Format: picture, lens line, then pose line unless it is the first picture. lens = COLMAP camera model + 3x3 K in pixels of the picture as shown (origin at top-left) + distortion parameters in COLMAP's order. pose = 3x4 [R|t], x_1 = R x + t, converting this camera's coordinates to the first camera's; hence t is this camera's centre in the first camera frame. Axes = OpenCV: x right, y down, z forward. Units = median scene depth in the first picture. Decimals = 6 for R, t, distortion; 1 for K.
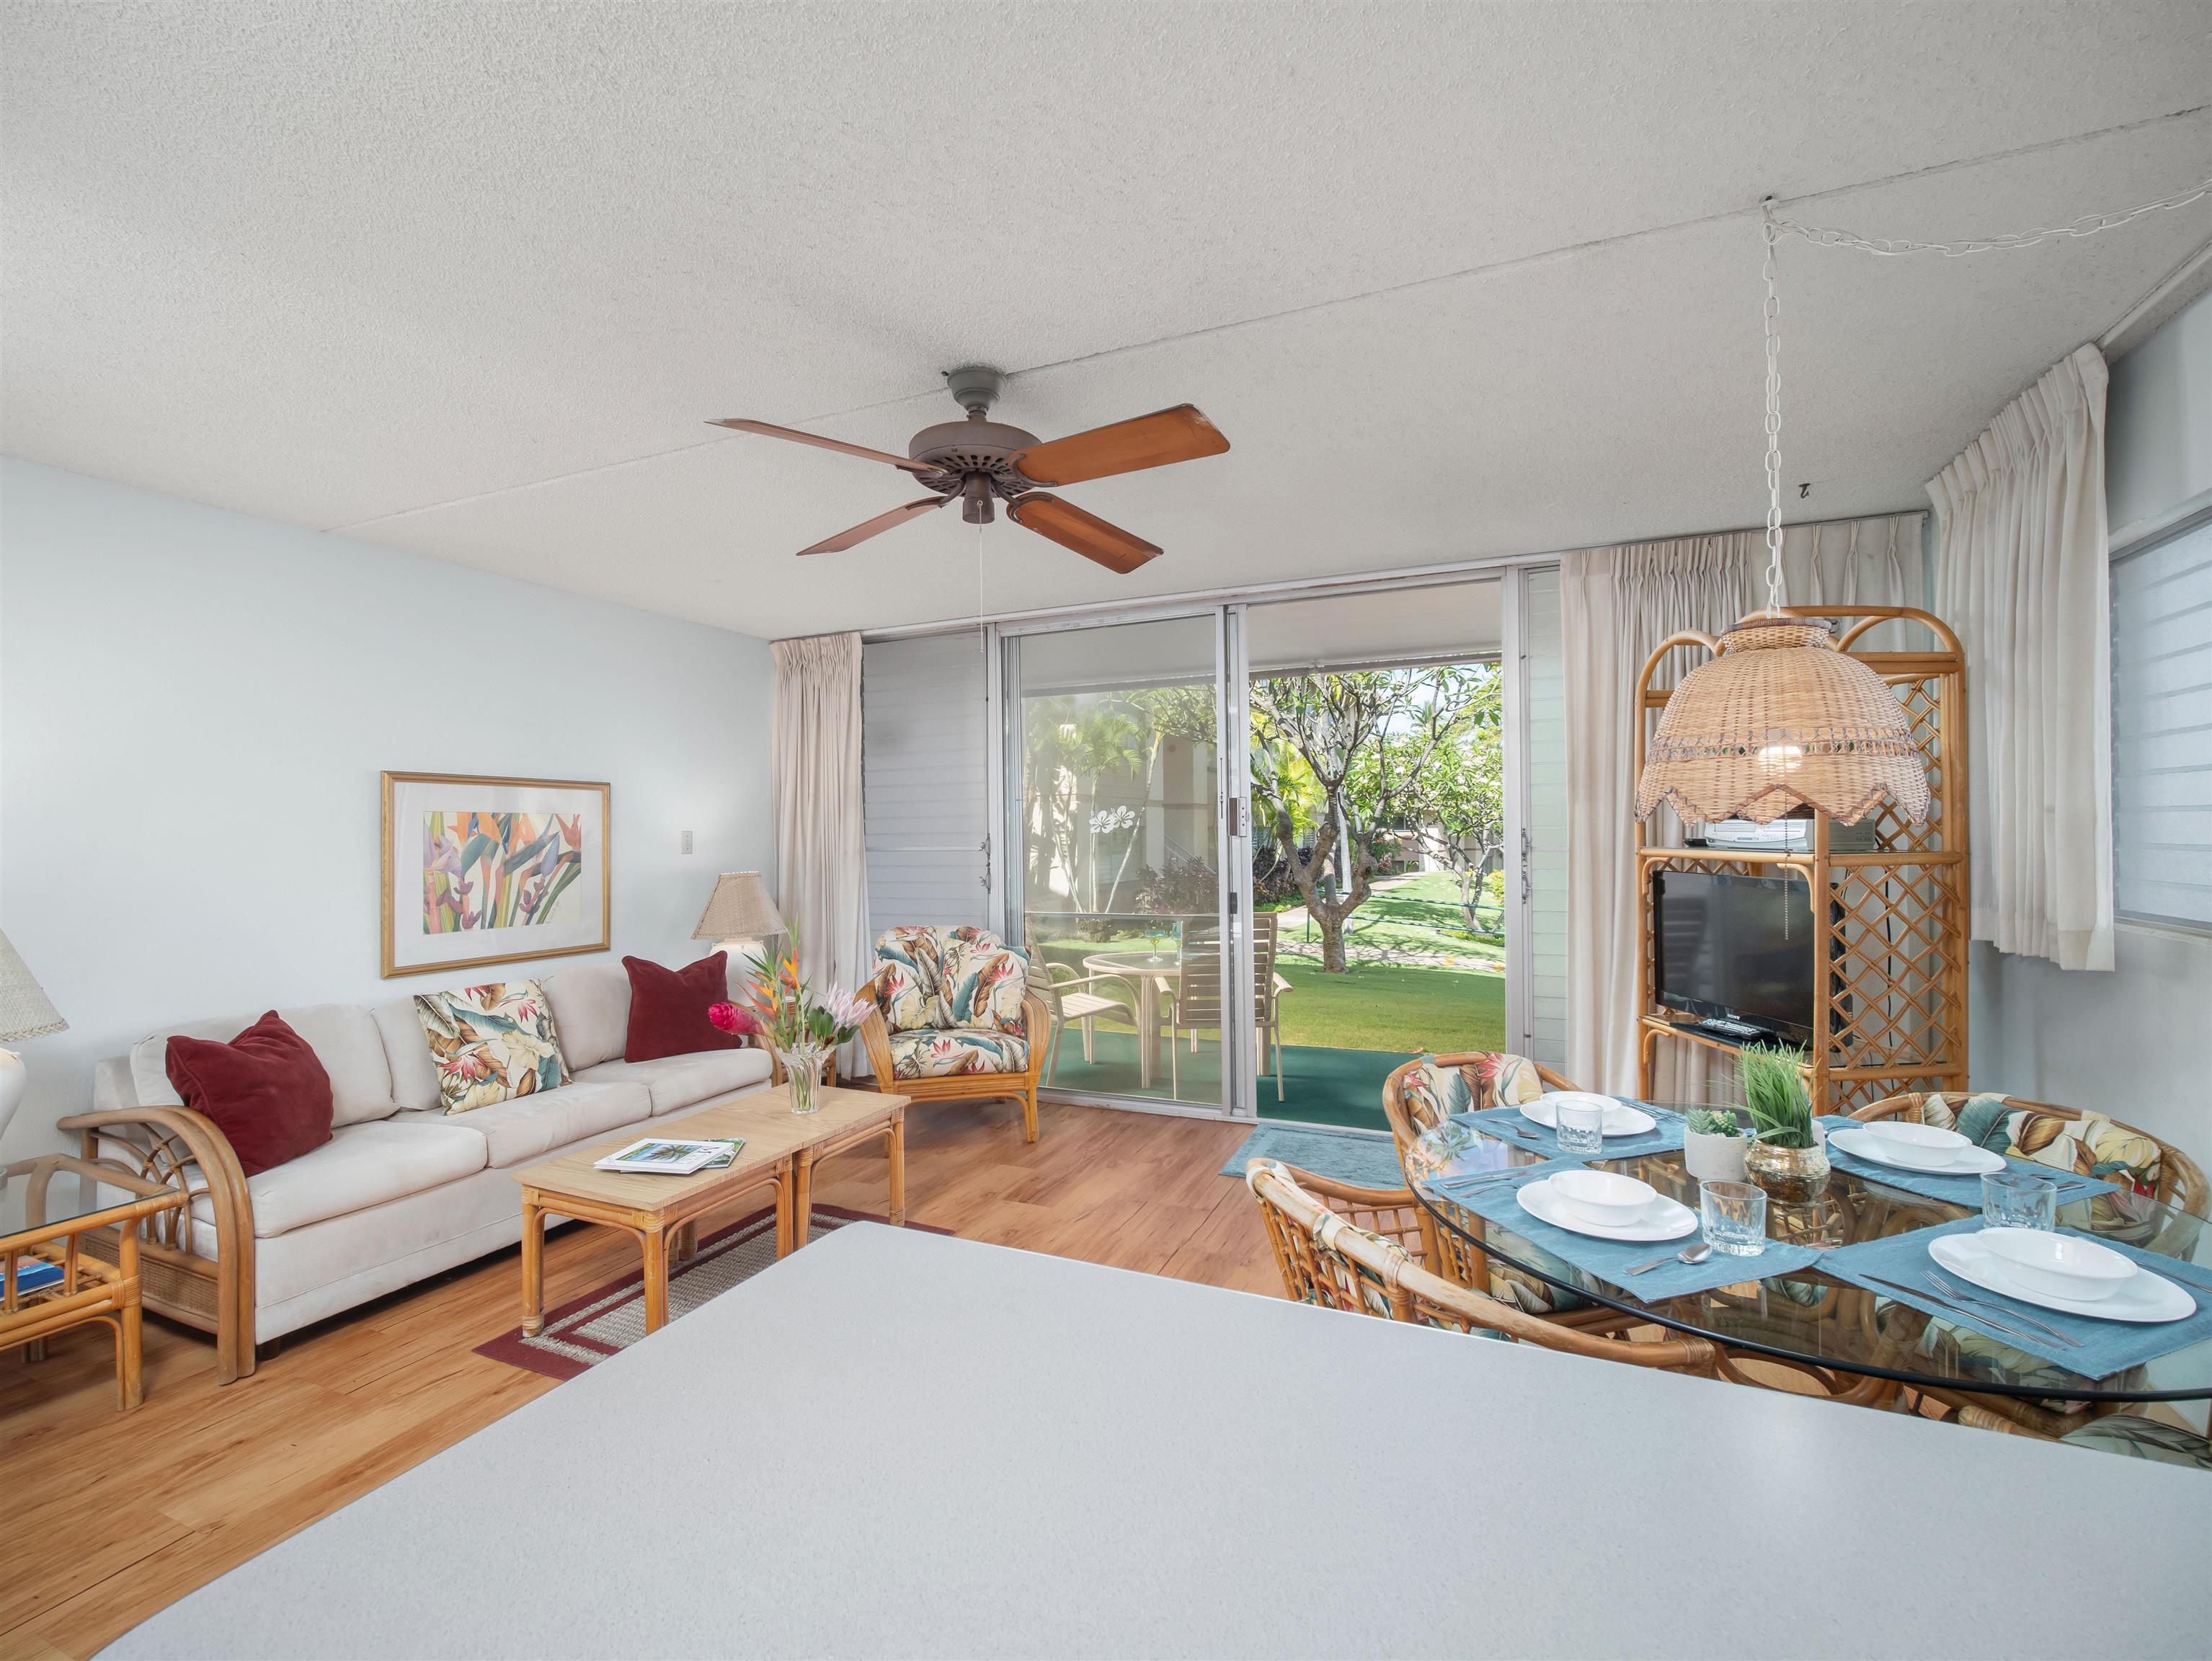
lens RADIAL K [[983.7, 0, 1101.2], [0, 983.7, 799.6], [0, 0, 1]] dist [-0.001213, -0.001454]
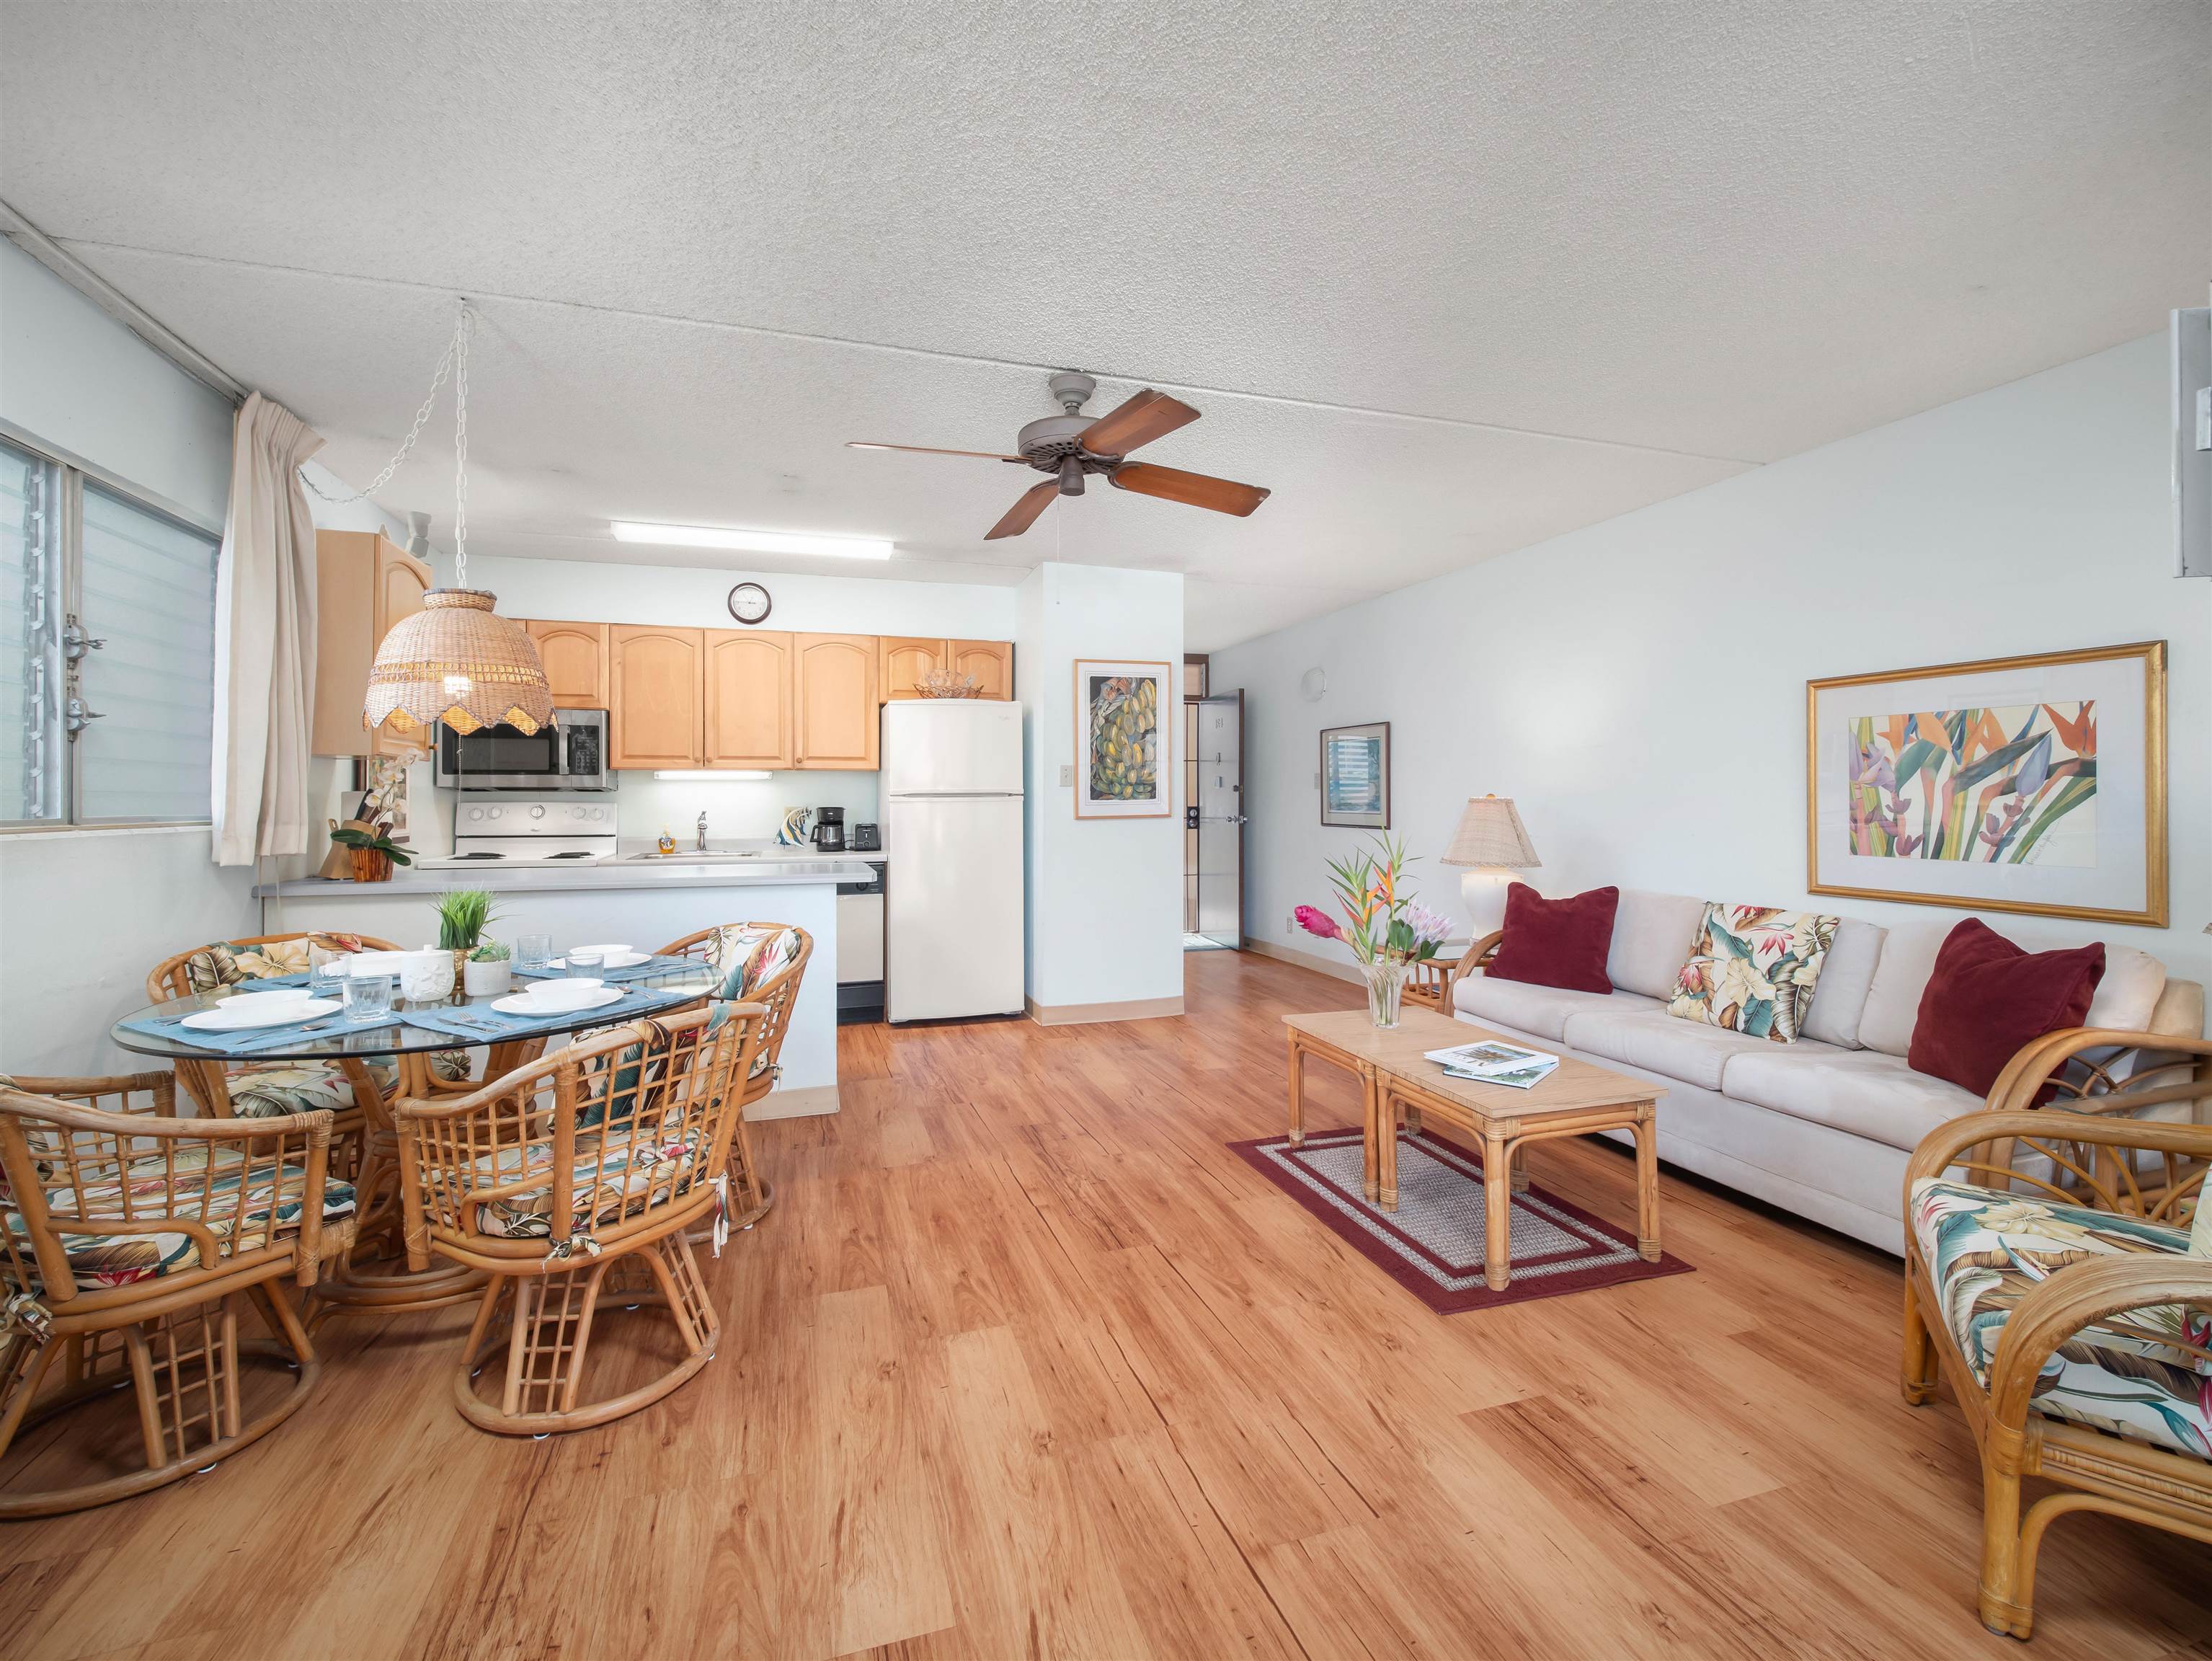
lens RADIAL K [[983.7, 0, 1101.2], [0, 983.7, 799.6], [0, 0, 1]] dist [-0.001213, -0.001454]
pose [[-0.746929, 0.014634, -0.664743, 0.409667], [0.035186, 0.999227, -0.017539, 0.075786], [0.663973, -0.036490, -0.746866, 1.177984]]
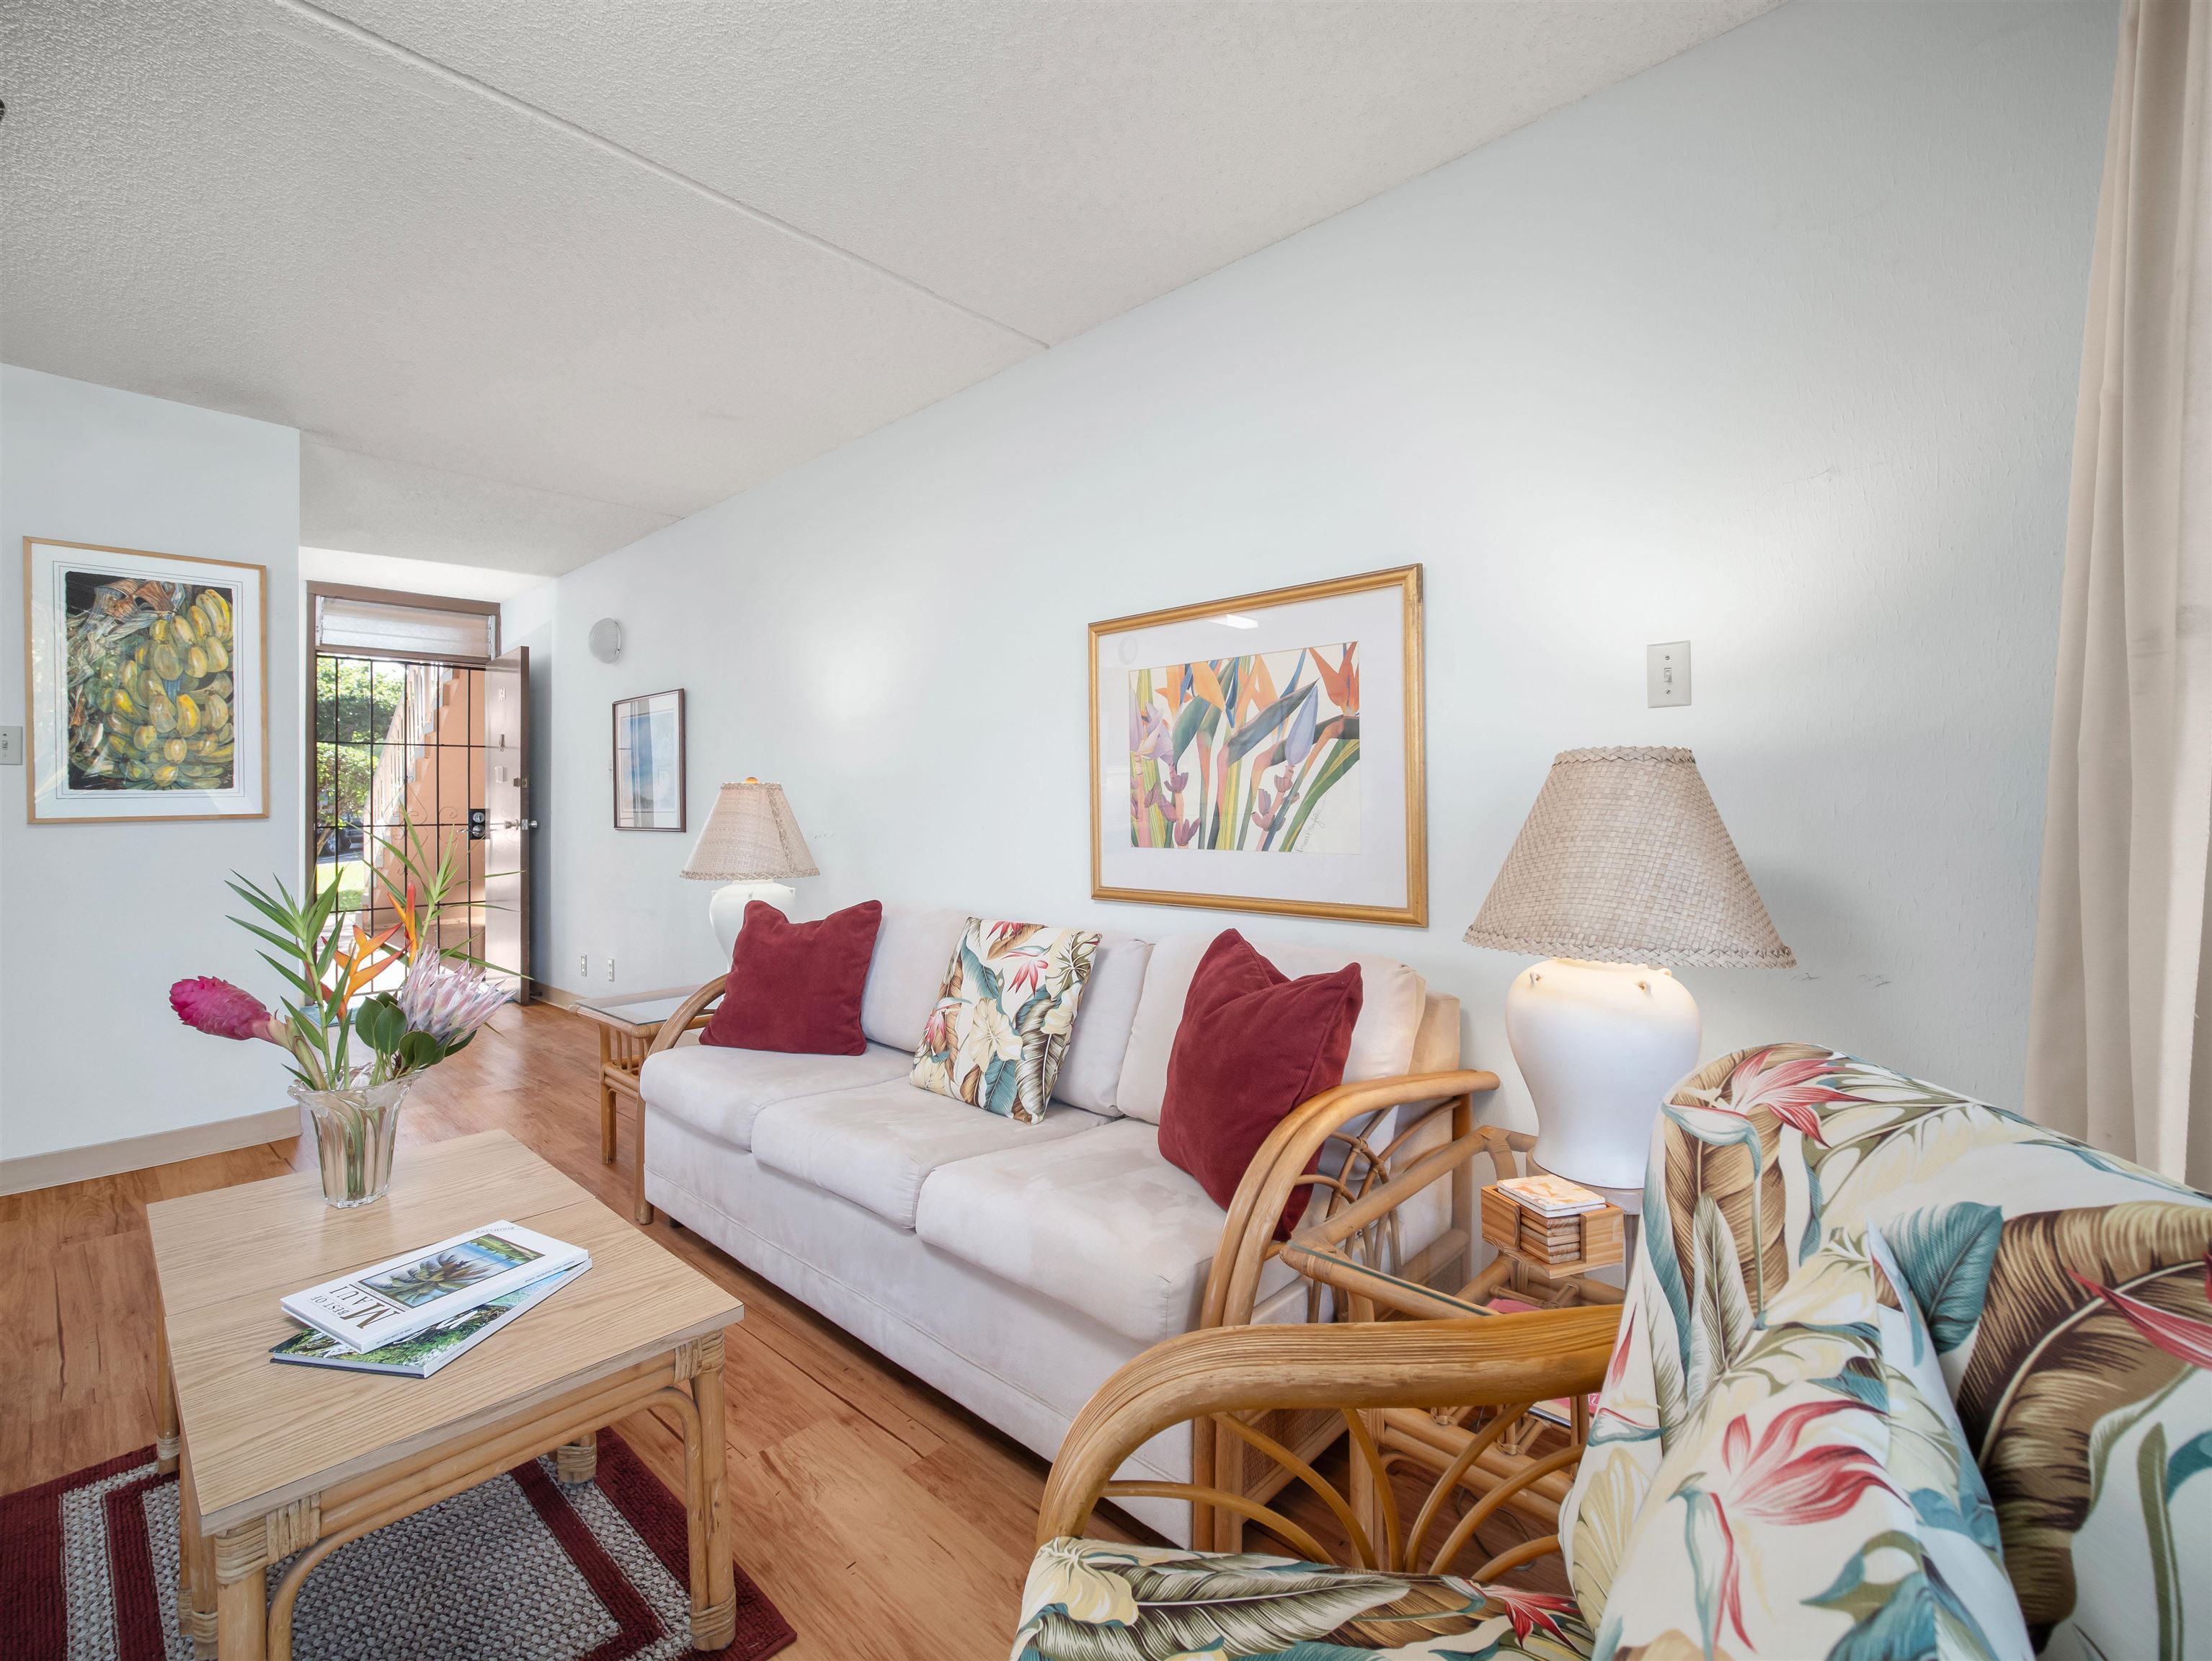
lens RADIAL K [[983.7, 0, 1101.2], [0, 983.7, 799.6], [0, 0, 1]] dist [-0.001213, -0.001454]
pose [[-0.326552, 0.009754, -0.945129, -0.019494], [0.047409, 0.998857, -0.006072, 0.103350], [0.943989, -0.046790, -0.326641, 1.169304]]
